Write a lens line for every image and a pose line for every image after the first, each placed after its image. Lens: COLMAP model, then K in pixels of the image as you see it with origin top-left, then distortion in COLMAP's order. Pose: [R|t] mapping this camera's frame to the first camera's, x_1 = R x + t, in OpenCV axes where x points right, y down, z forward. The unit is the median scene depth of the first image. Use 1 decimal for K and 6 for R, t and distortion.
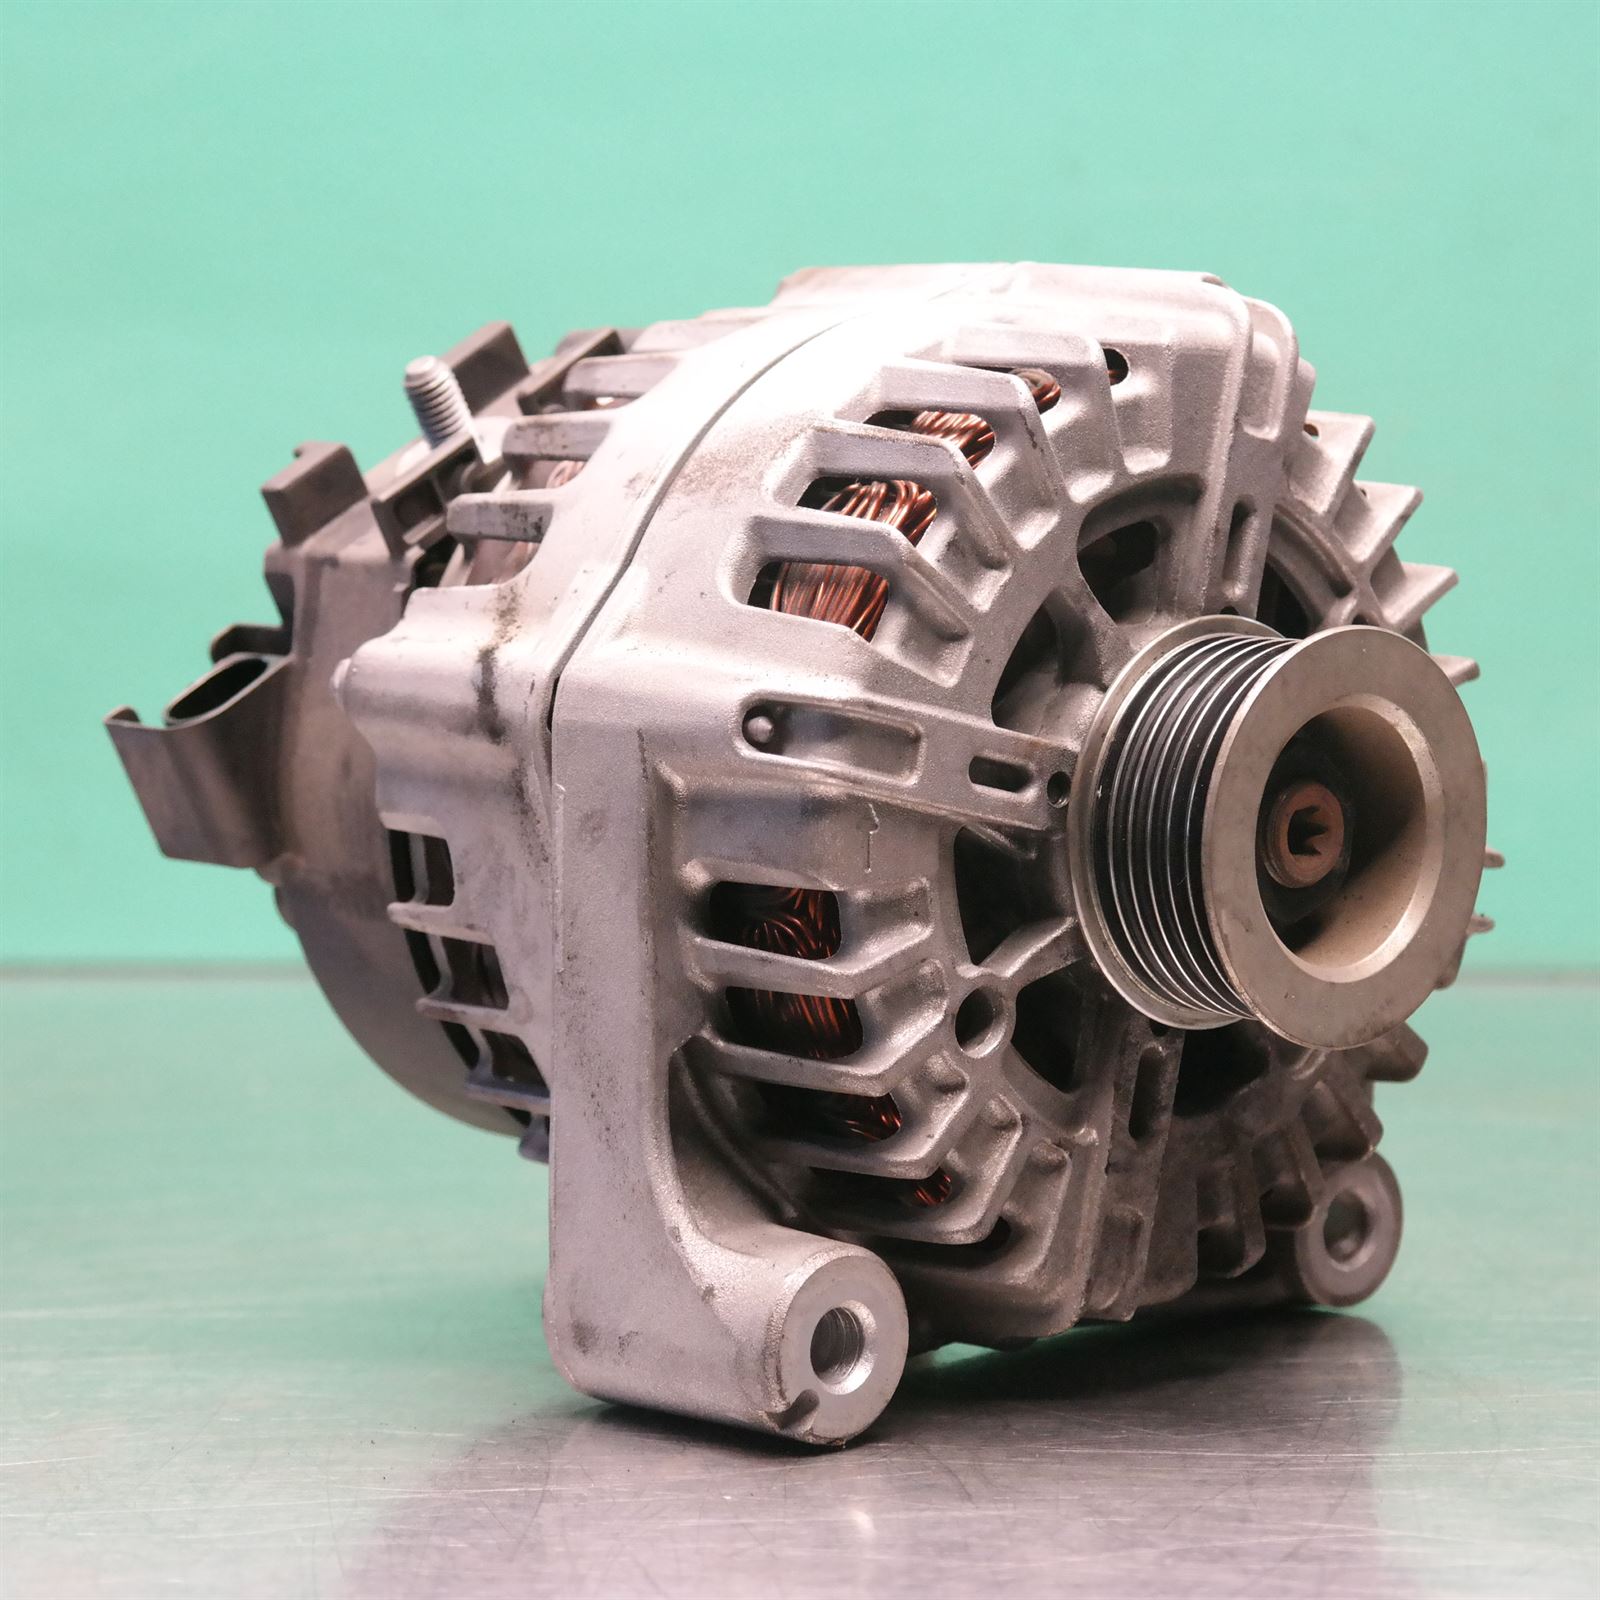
lens RADIAL K [[5372.0, 0, 800.0], [0, 5372.0, 800.0], [0, 0, 1]] dist [0.324857, 0.808864]
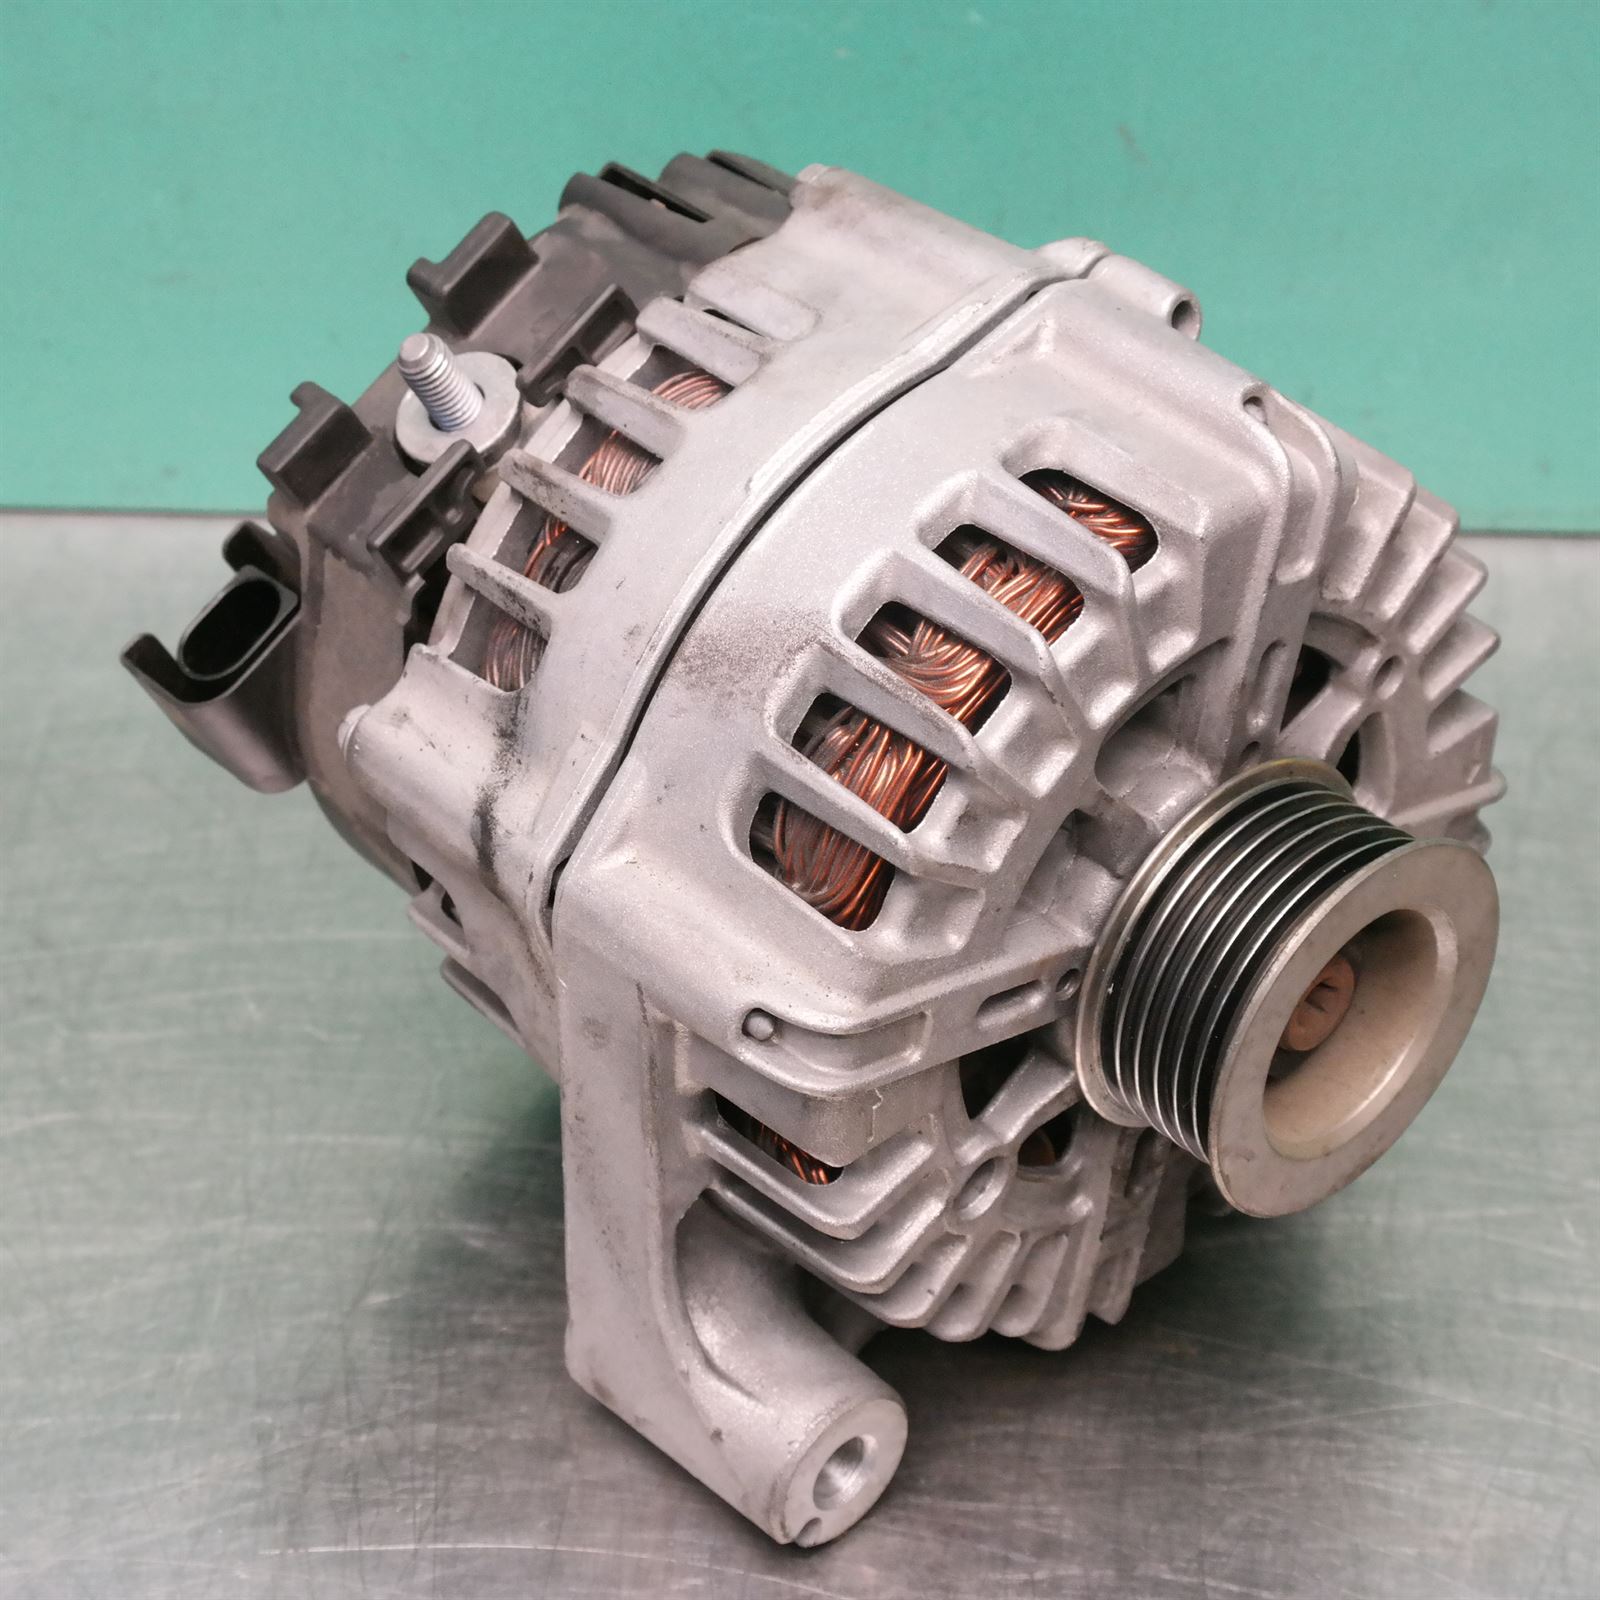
lens RADIAL K [[3719.1, 0, 800.0], [0, 3719.1, 800.0], [0, 0, 1]] dist [0.064897, 0.091699]
pose [[0.999793, 0.009367, -0.018081, 0.011084], [0.001468, 0.852461, 0.522789, -0.384194], [0.020310, -0.522707, 0.852270, 0.431328]]
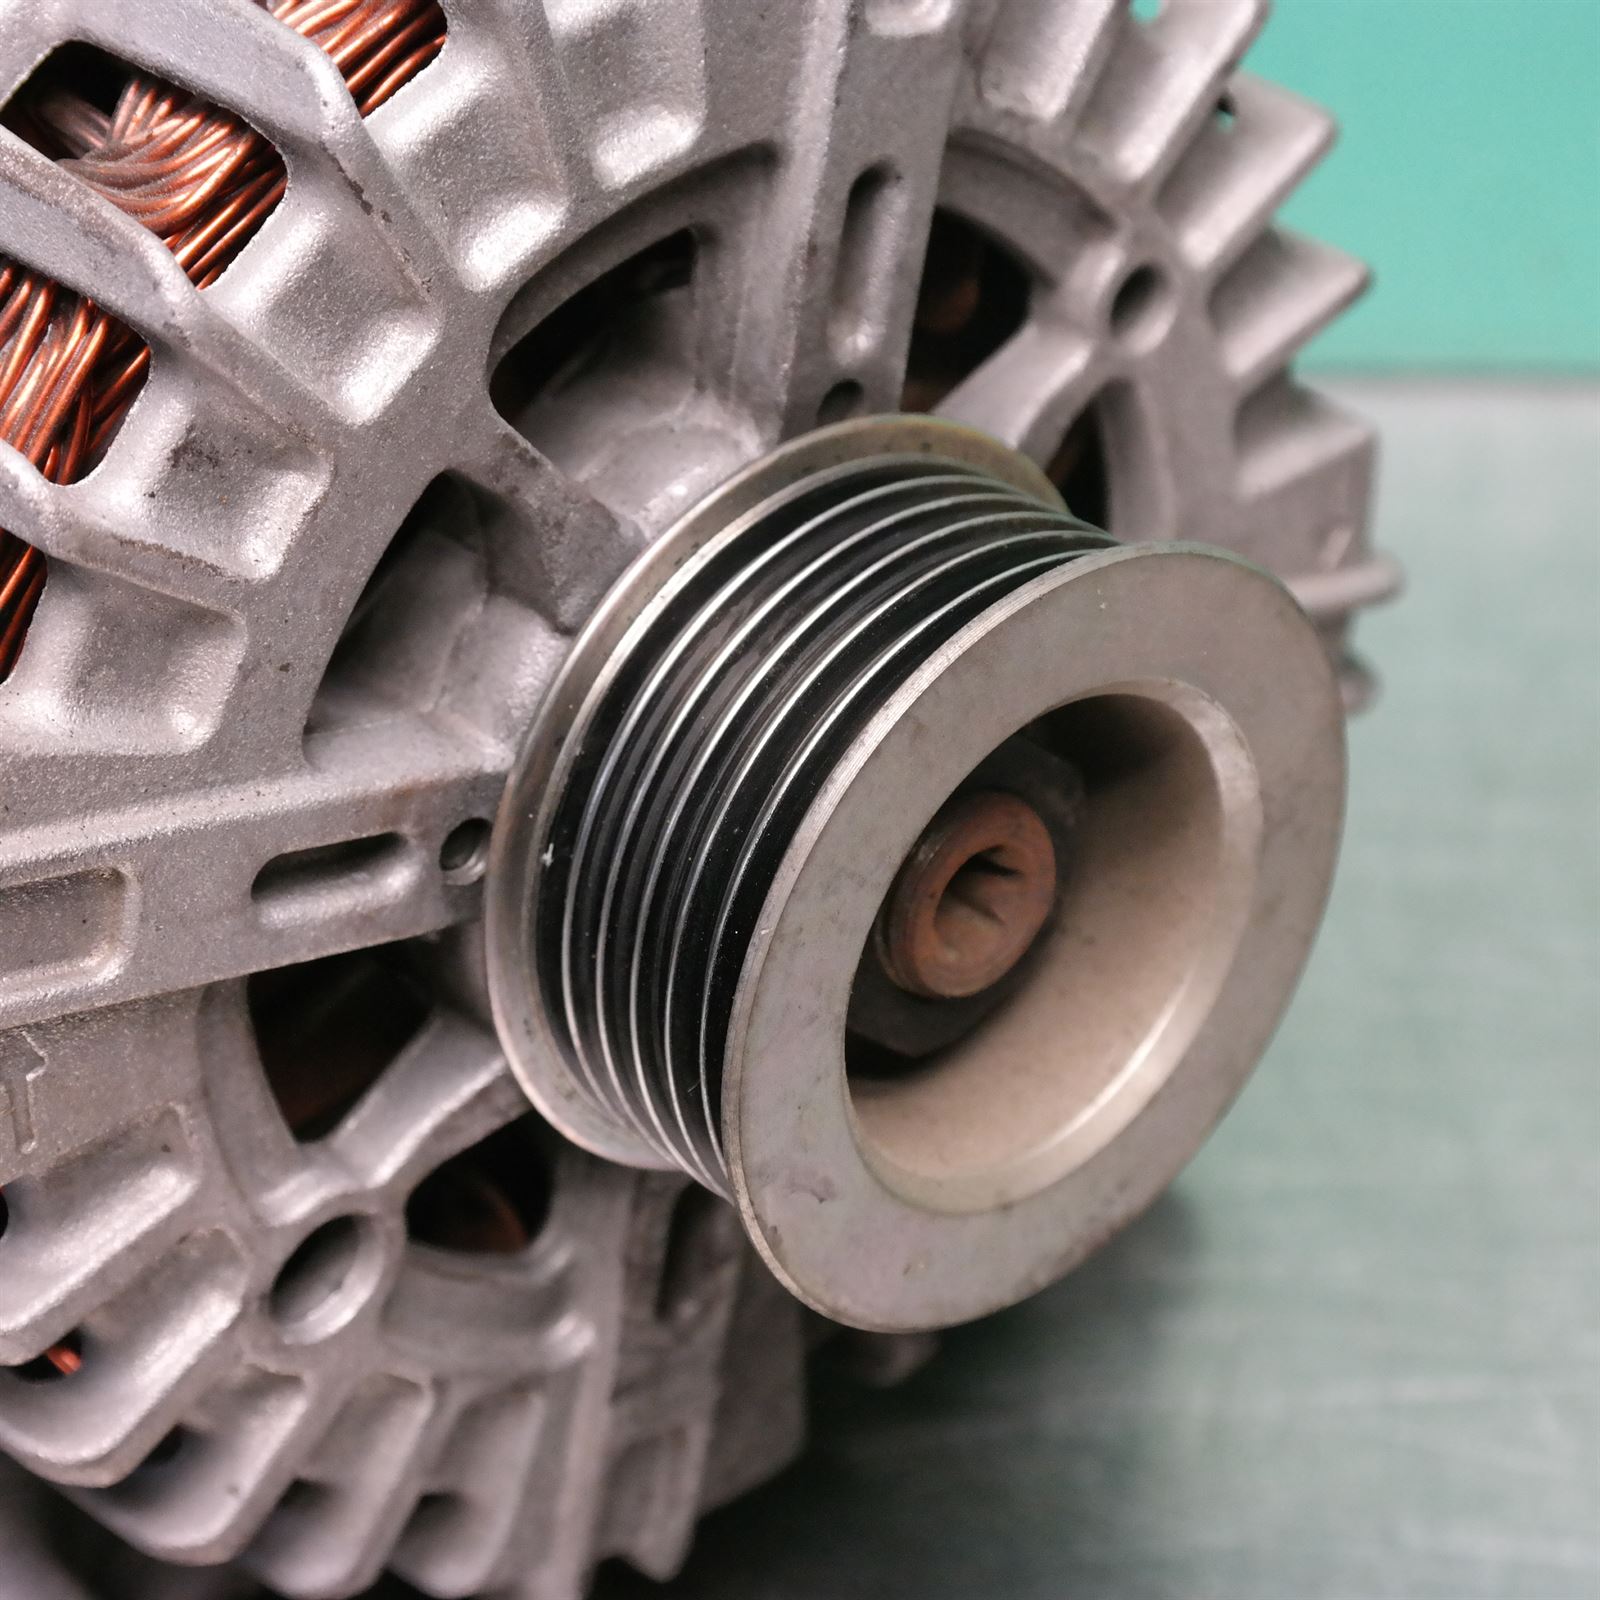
lens RADIAL K [[4230.5, 0, 800.0], [0, 4230.5, 800.0], [0, 0, 1]] dist [0.060169, -0.043754]
pose [[0.999377, 0.007195, -0.034564, 0.091120], [0.009032, 0.894333, 0.447311, -0.177335], [0.034130, -0.447344, 0.893710, 0.651641]]
